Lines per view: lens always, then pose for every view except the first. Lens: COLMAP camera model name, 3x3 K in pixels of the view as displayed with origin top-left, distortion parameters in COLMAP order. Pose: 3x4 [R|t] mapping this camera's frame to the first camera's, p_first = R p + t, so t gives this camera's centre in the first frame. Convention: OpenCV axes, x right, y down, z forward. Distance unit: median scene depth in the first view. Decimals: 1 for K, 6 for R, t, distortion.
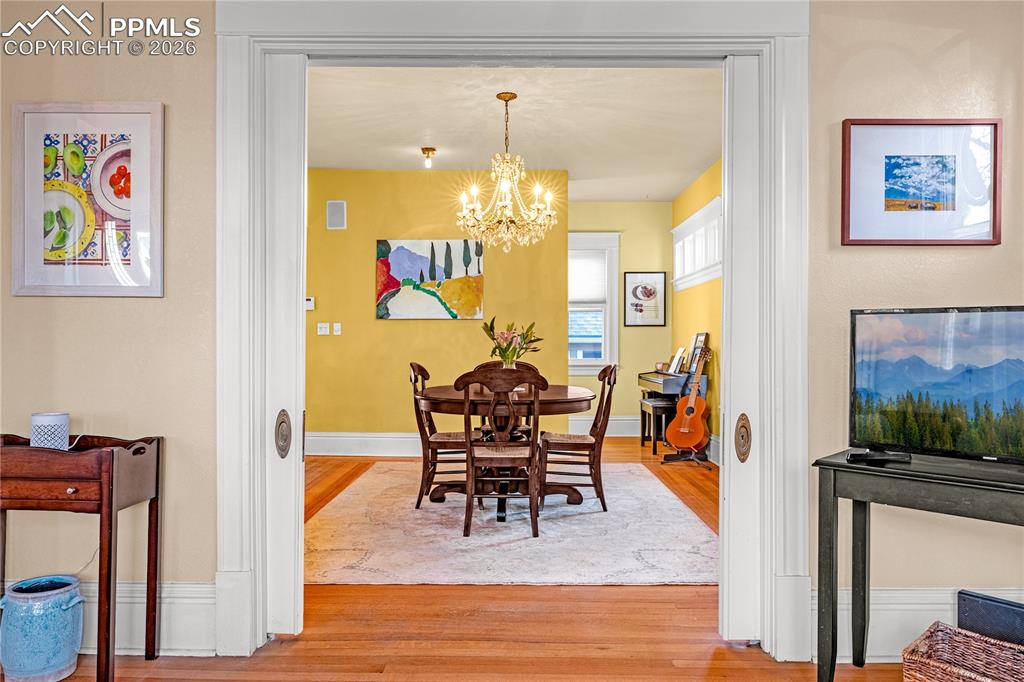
lens RADIAL K [[687.8, 0, 508.8], [0, 687.8, 341.3], [0, 0, 1]] dist [0.002063, -0.000552]
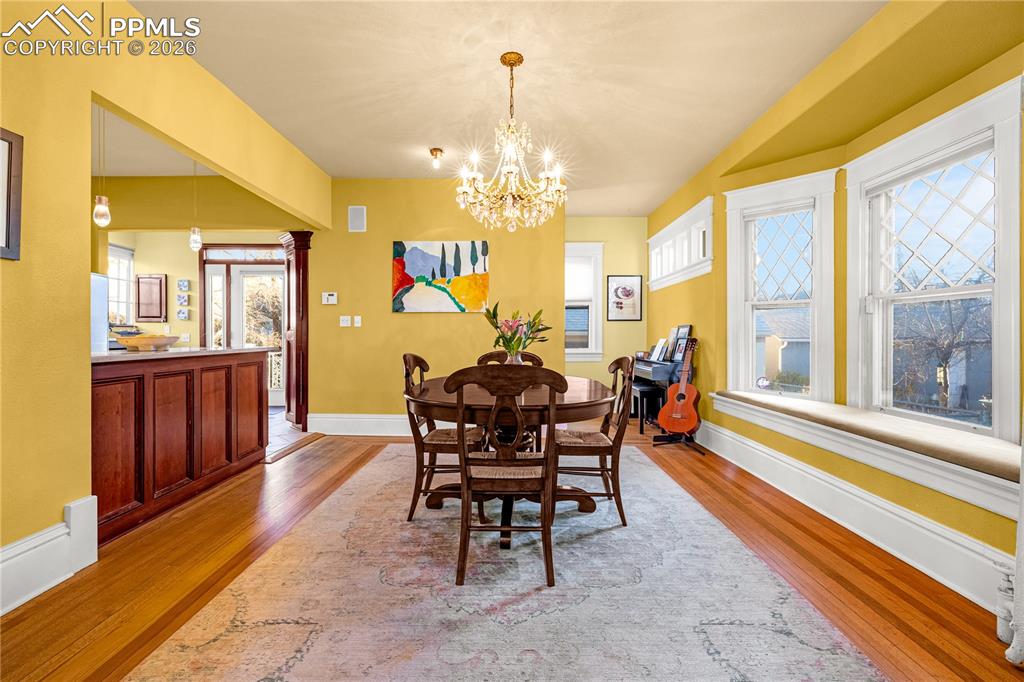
lens RADIAL K [[436.3, 0, 505.3], [0, 436.3, 335.6], [0, 0, 1]] dist [-0.001830, 0.000051]
pose [[0.999962, 0.001409, -0.008594, -0.006130], [-0.001401, 0.999999, 0.000905, 0.006519], [0.008596, -0.000893, 0.999963, 0.427736]]
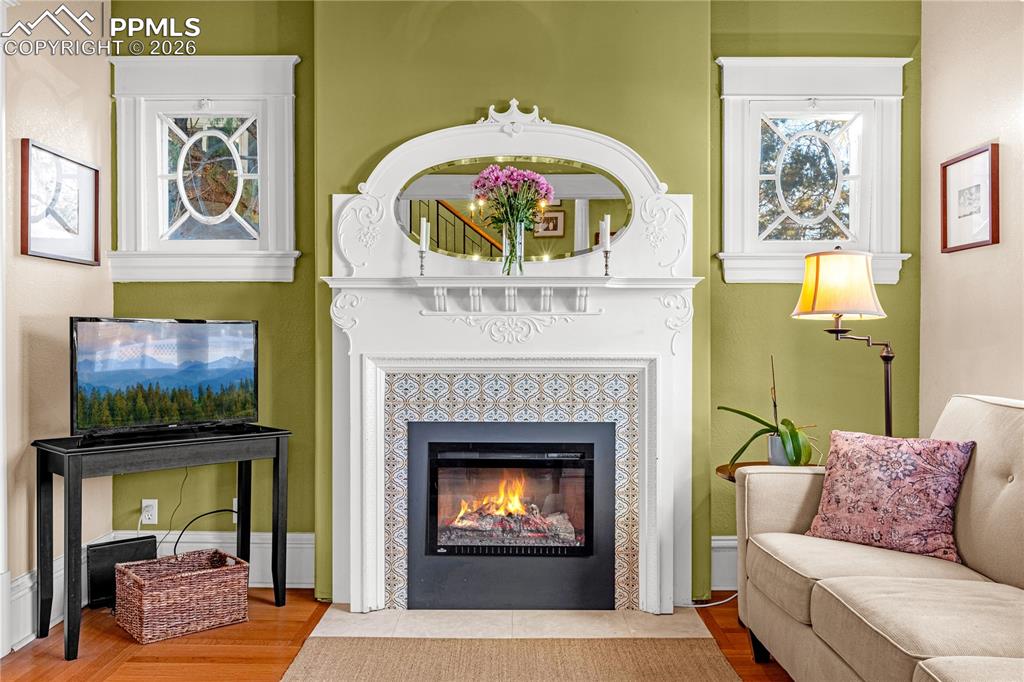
lens RADIAL K [[832.7, 0, 506.3], [0, 832.7, 339.0], [0, 0, 1]] dist [-0.001406, 0.017223]
pose [[0.007171, -0.004916, 0.999962, -0.416777], [-0.001480, 0.999987, 0.004927, -0.008123], [-0.999973, -0.001516, 0.007164, 0.122988]]
